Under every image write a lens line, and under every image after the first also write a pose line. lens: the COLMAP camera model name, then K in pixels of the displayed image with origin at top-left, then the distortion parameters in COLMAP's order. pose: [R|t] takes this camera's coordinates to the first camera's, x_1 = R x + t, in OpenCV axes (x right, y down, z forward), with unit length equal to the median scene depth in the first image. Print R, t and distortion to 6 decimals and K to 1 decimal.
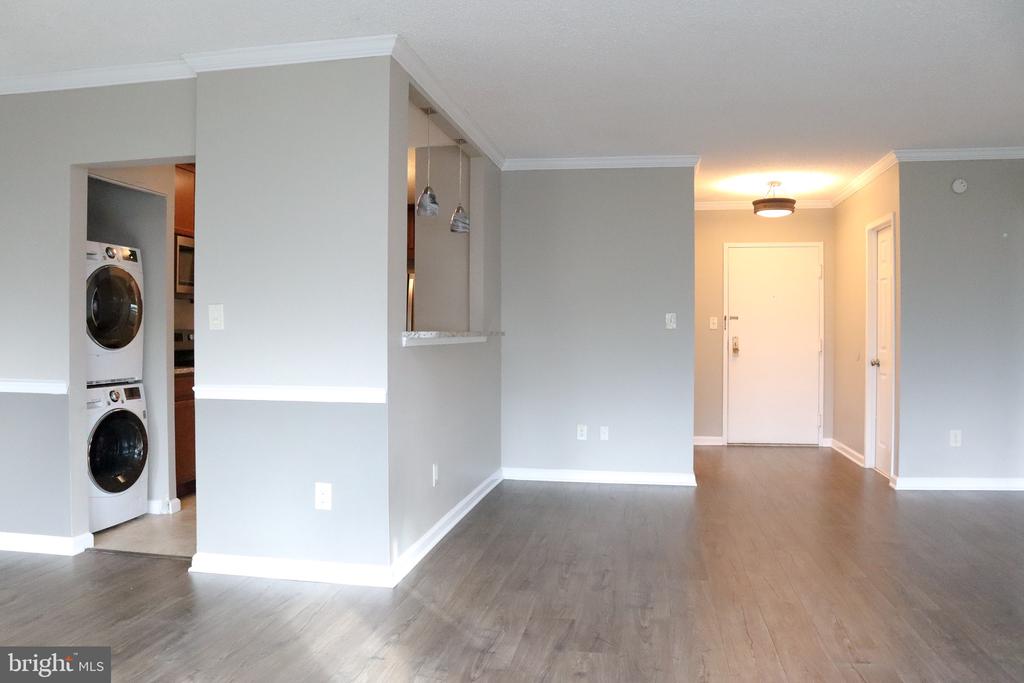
lens RADIAL K [[744.0, 0, 509.3], [0, 744.0, 342.1], [0, 0, 1]] dist [-0.101301, 0.030450]
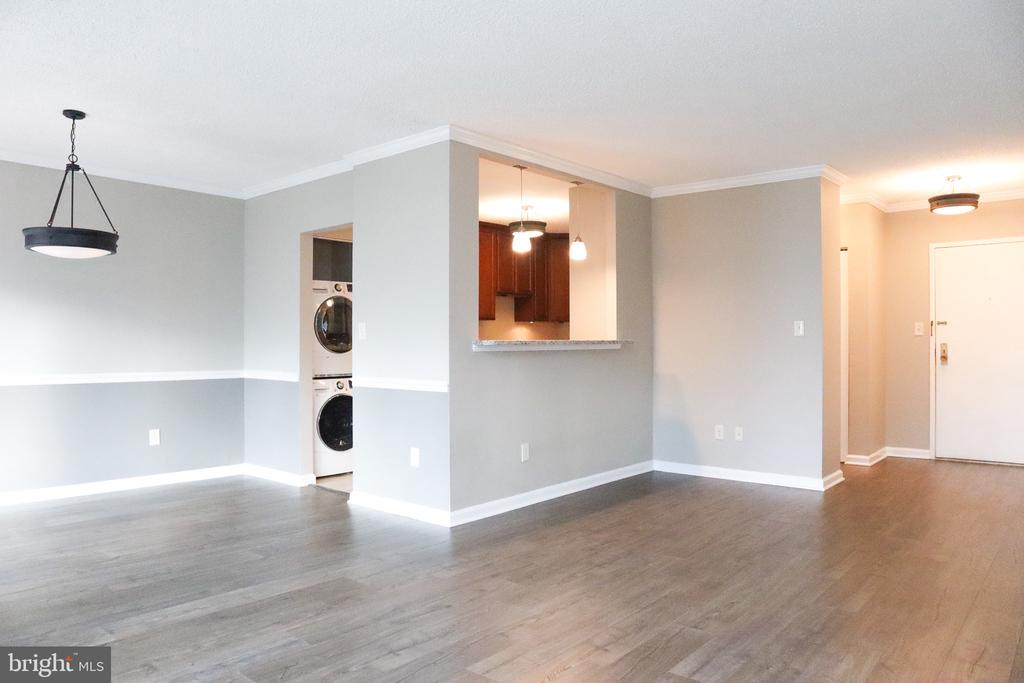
lens RADIAL K [[744.0, 0, 522.1], [0, 744.0, 339.0], [0, 0, 1]] dist [-0.101301, 0.030450]
pose [[0.855783, -0.006740, -0.517291, 0.544064], [-0.001260, 0.999885, -0.015112, 0.003183], [0.517333, 0.013584, 0.855676, -0.091862]]
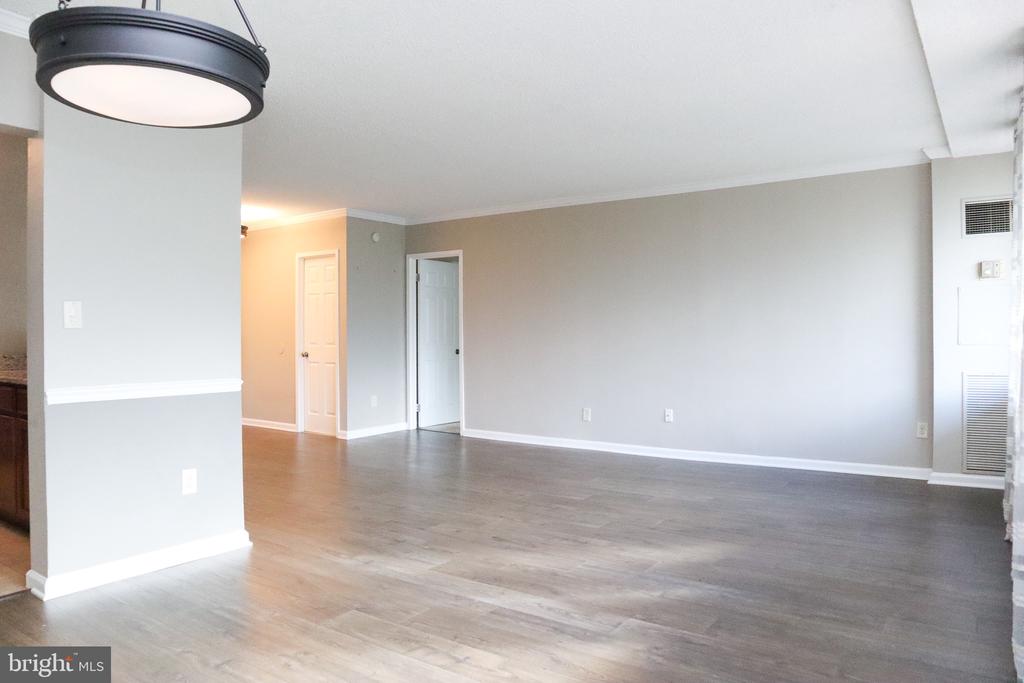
lens RADIAL K [[744.0, 0, 512.9], [0, 744.0, 337.4], [0, 0, 1]] dist [-0.101301, 0.030450]
pose [[0.402293, -0.004725, 0.915499, -0.810433], [0.012101, 0.999927, -0.000157, 0.001771], [-0.915431, 0.011142, 0.402320, 0.100446]]
